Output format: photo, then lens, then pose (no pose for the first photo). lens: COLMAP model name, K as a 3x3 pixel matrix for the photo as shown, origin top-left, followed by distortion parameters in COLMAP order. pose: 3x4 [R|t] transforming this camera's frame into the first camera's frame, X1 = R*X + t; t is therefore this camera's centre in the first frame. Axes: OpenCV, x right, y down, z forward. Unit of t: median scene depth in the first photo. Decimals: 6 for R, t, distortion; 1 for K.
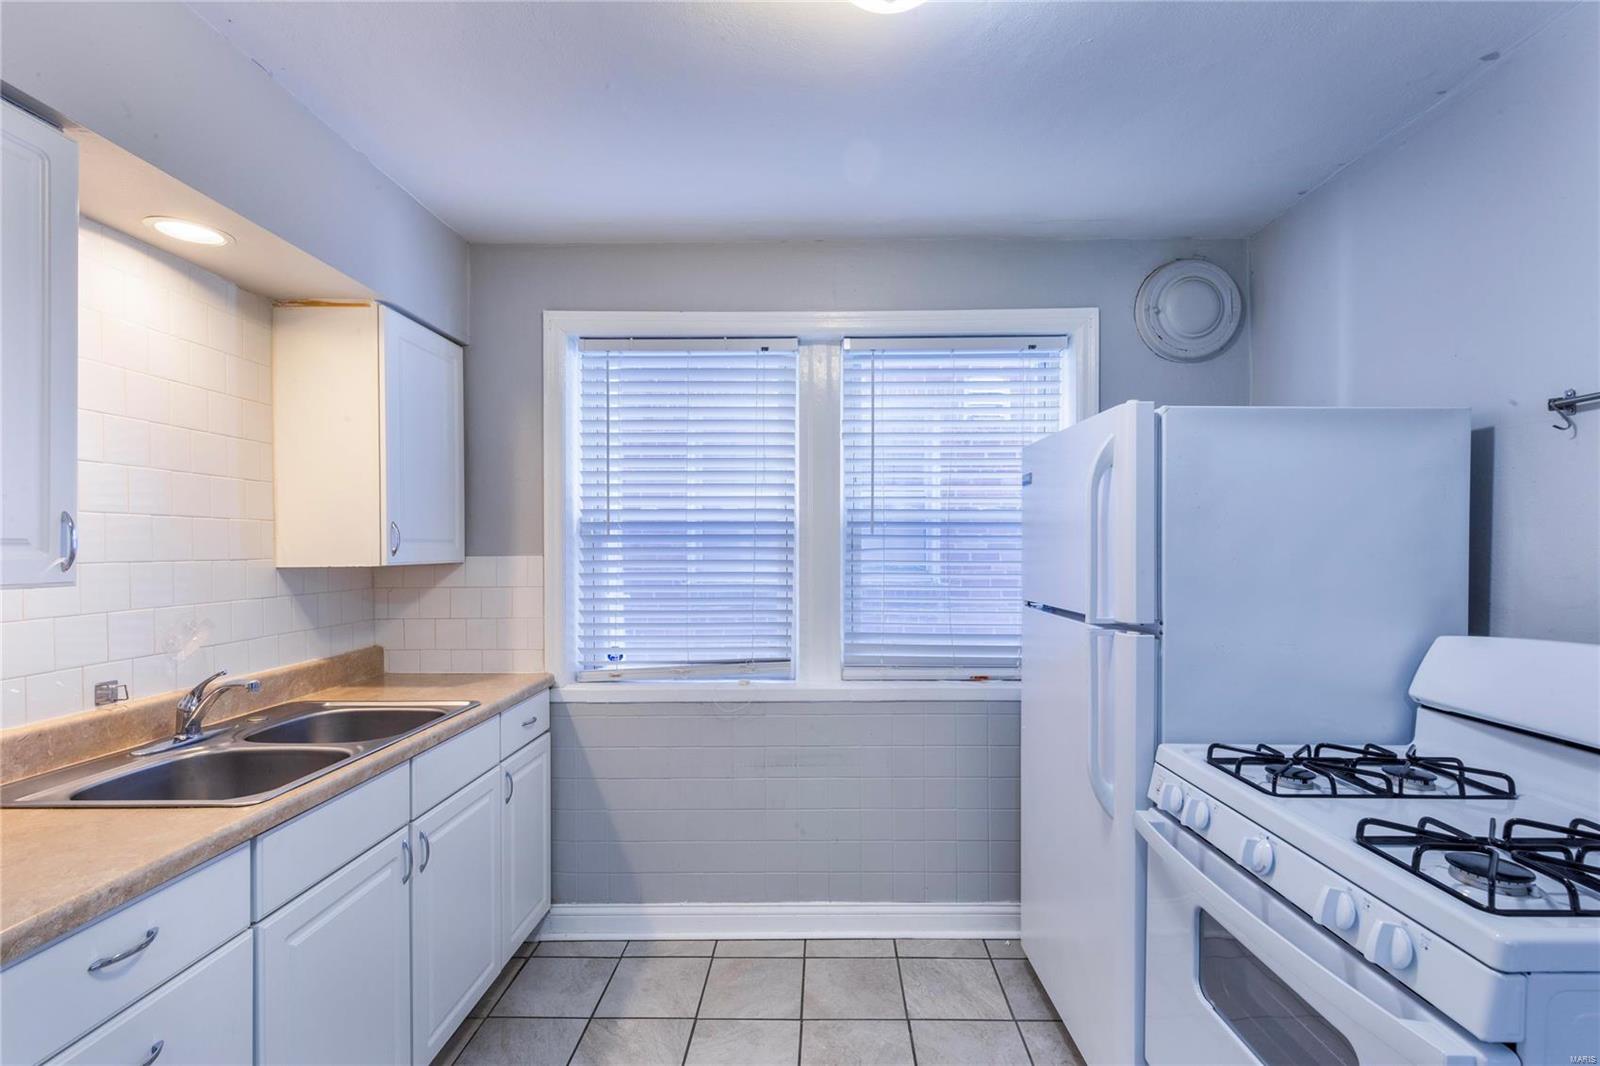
lens RADIAL K [[726.5, 0, 820.0], [0, 726.5, 551.3], [0, 0, 1]] dist [0.010750, 0.000004]
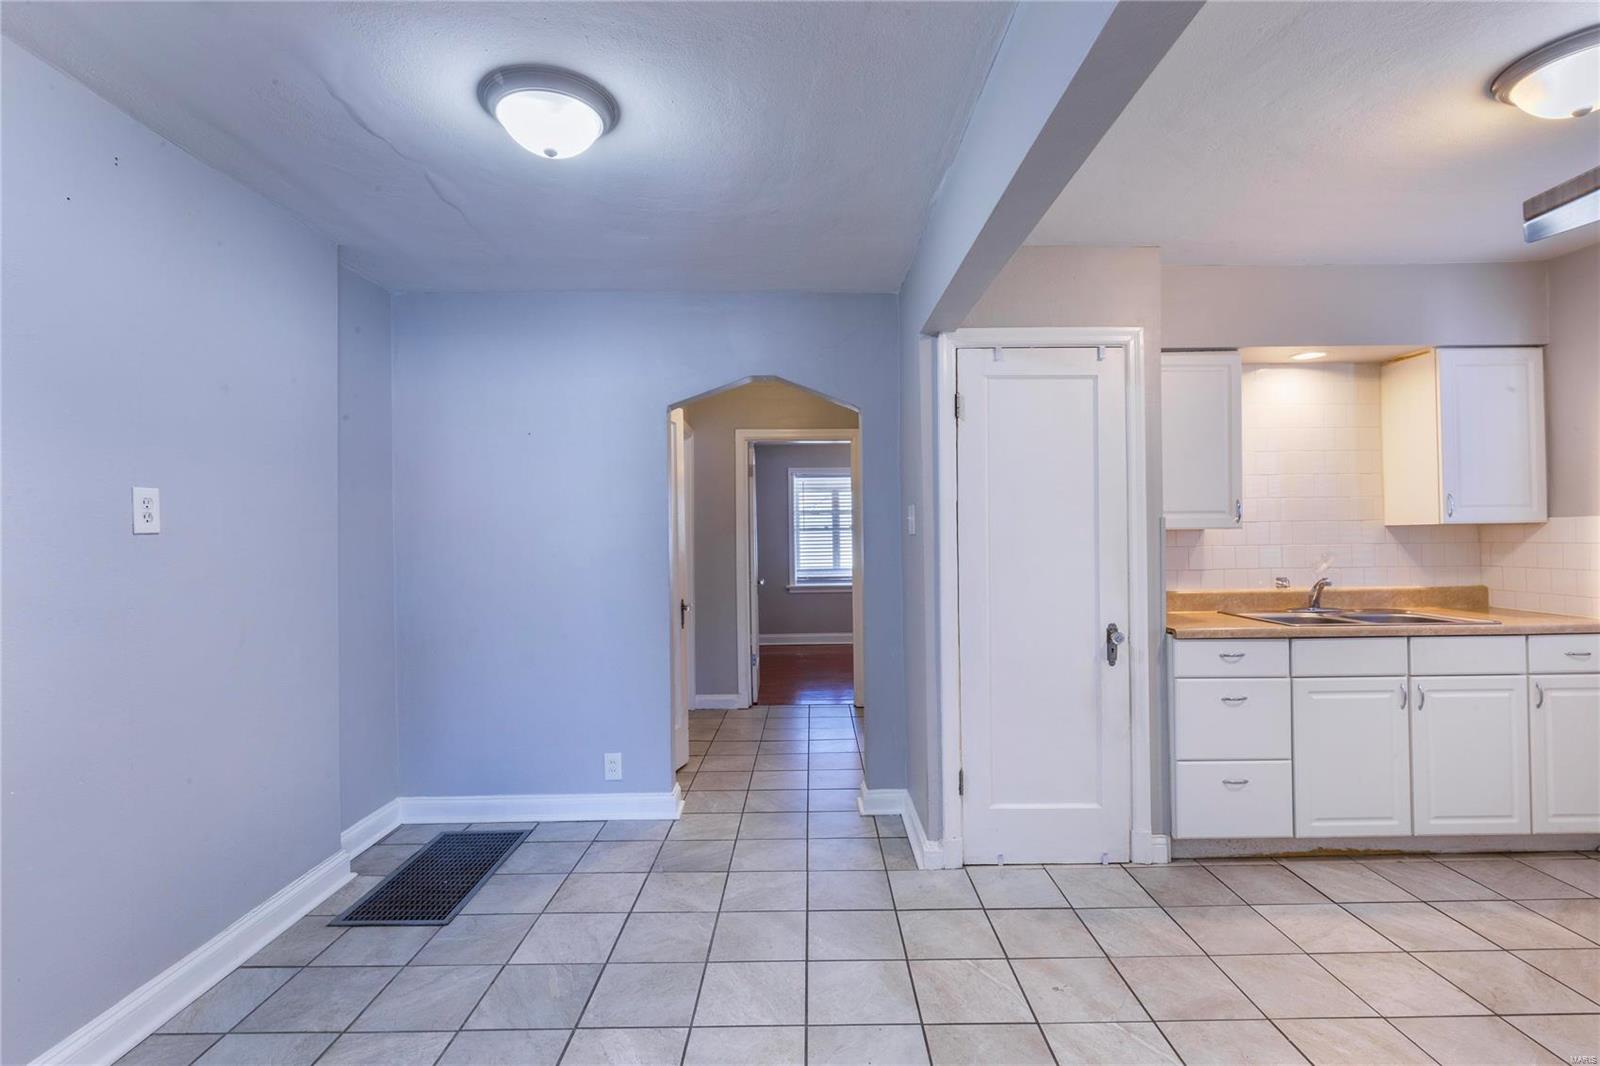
lens RADIAL K [[757.6, 0, 796.7], [0, 757.6, 525.0], [0, 0, 1]] dist [-0.000409, -0.000069]
pose [[0.013999, -0.011662, -0.999834, 0.767036], [0.004490, 0.999923, -0.011600, 0.028761], [0.999892, -0.004327, 0.014050, -0.276836]]
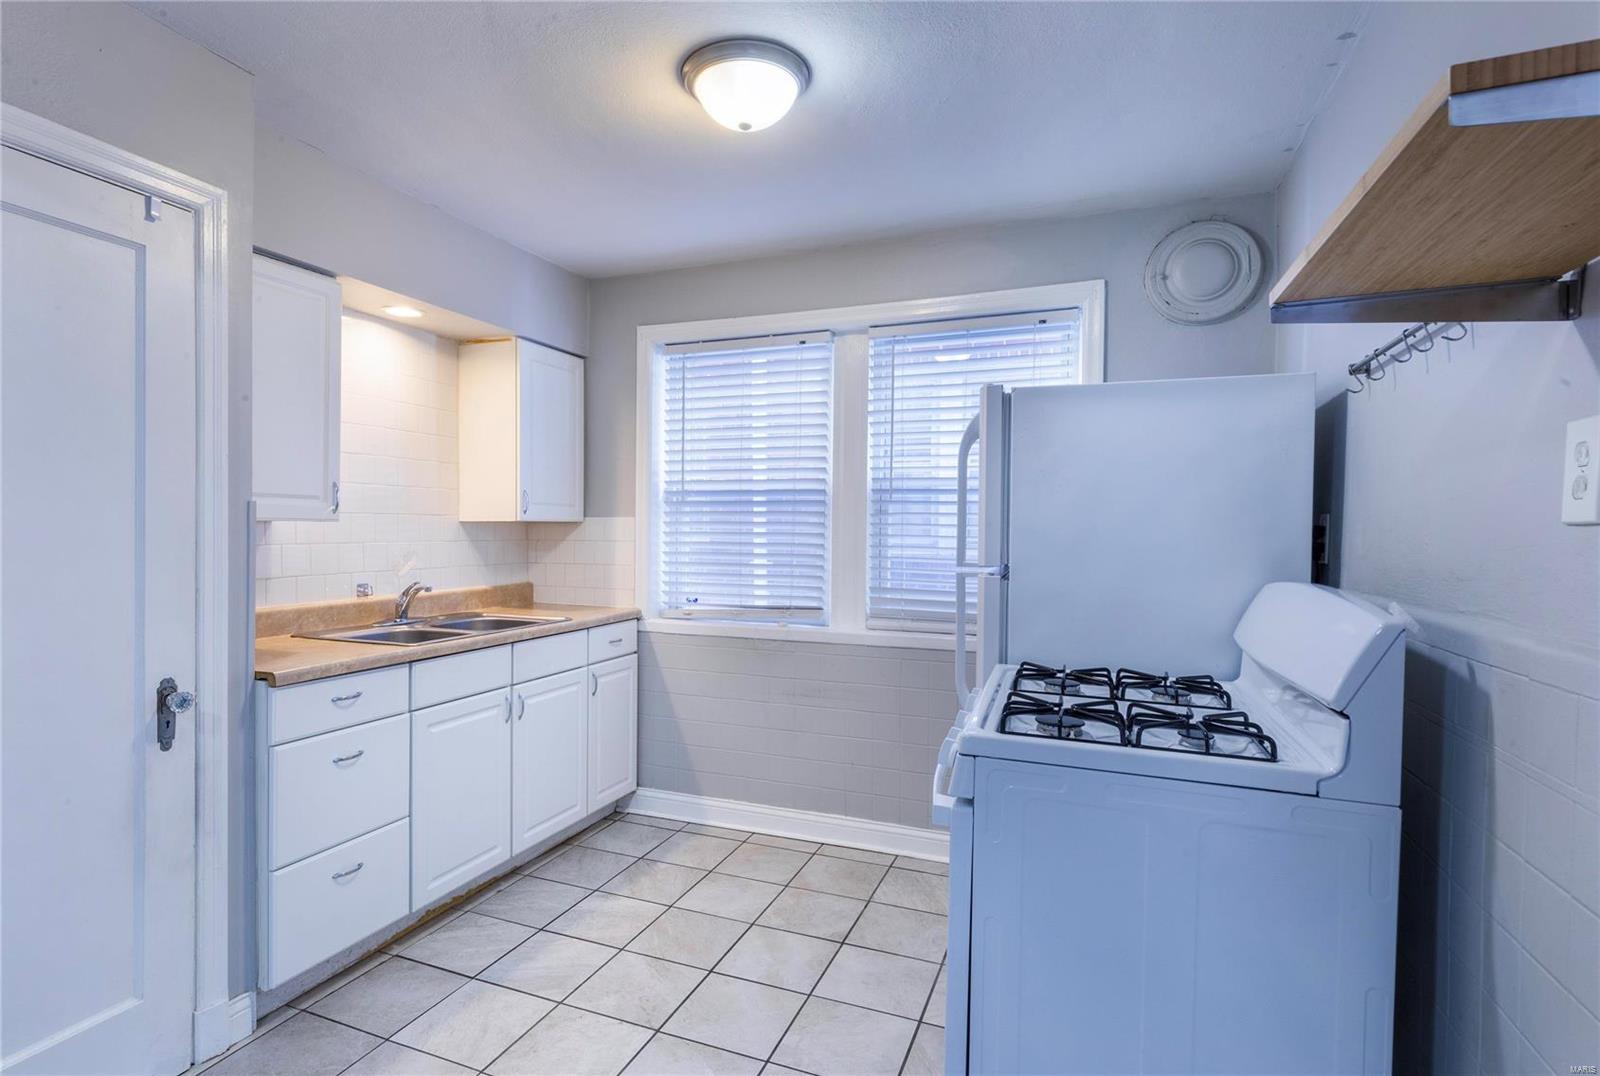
lens RADIAL K [[825.6, 0, 768.5], [0, 825.6, 540.9], [0, 0, 1]] dist [0.013108, -0.001269]
pose [[0.927570, 0.015795, -0.373316, 0.387264], [-0.012732, 0.999862, 0.010667, 0.029692], [0.373433, -0.005141, 0.927643, -0.269157]]
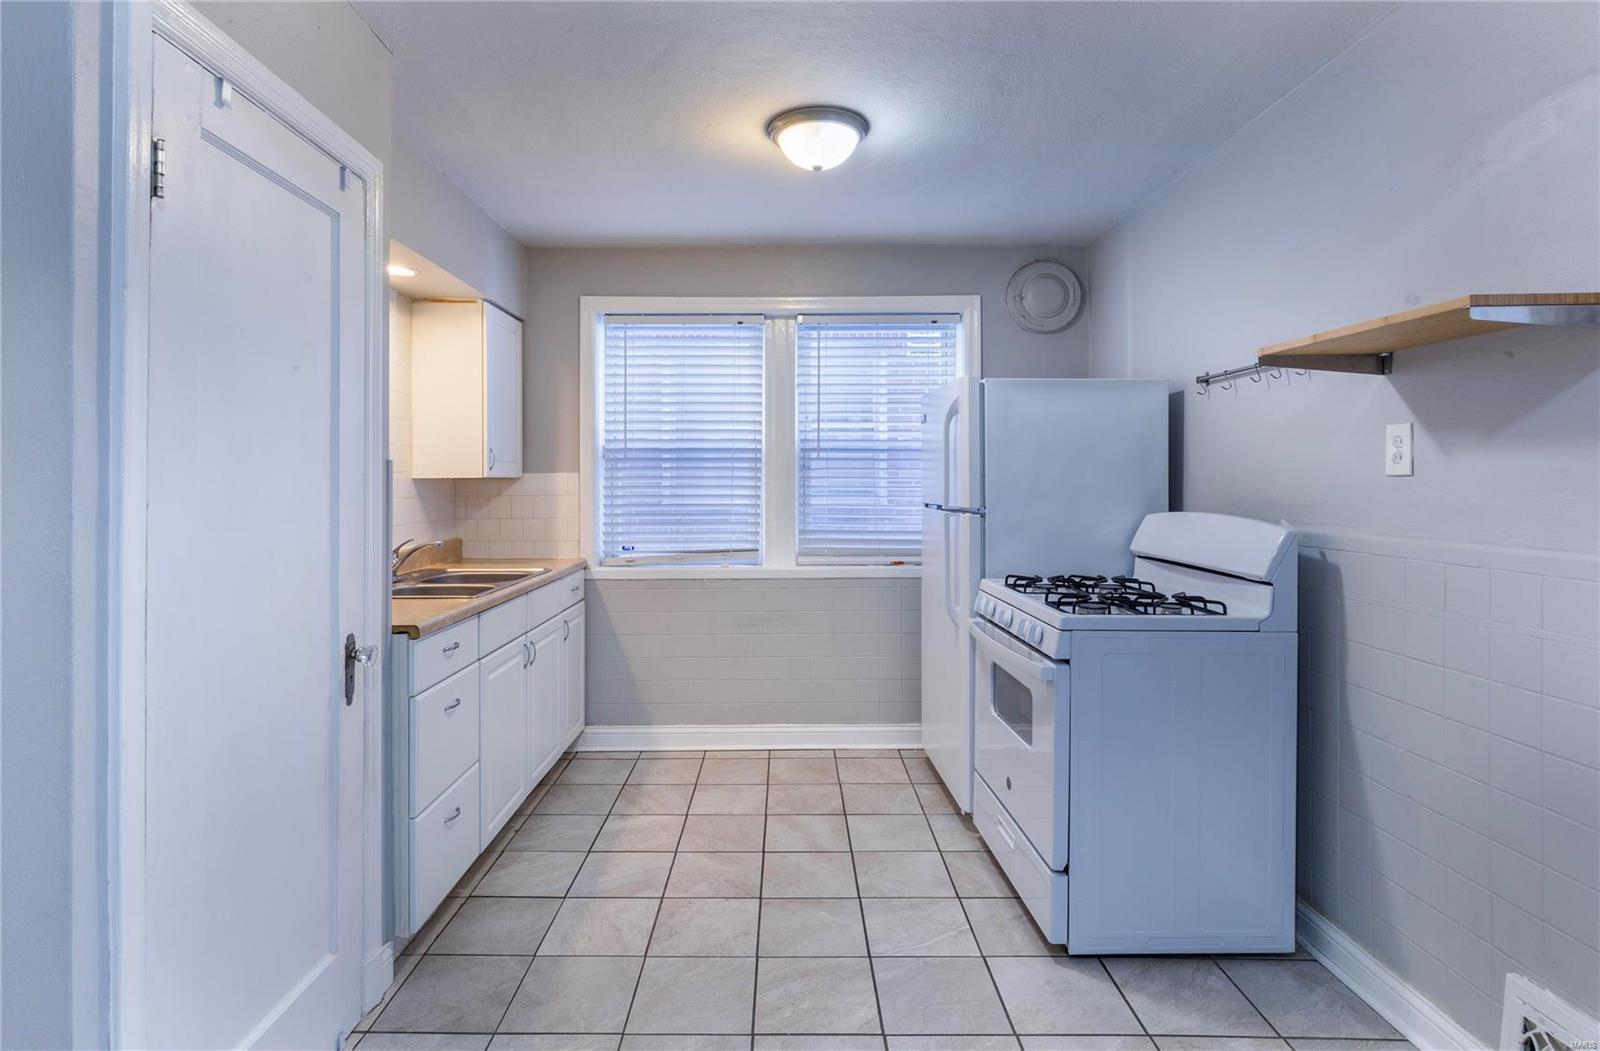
lens RADIAL K [[805.8, 0, 792.9], [0, 805.8, 473.9], [0, 0, 1]] dist [0.014836, -0.000112]
pose [[0.999890, 0.000546, 0.014842, 0.001065], [-0.000319, 0.999883, -0.015307, 0.031512], [-0.014849, 0.015301, 0.999773, -0.535873]]
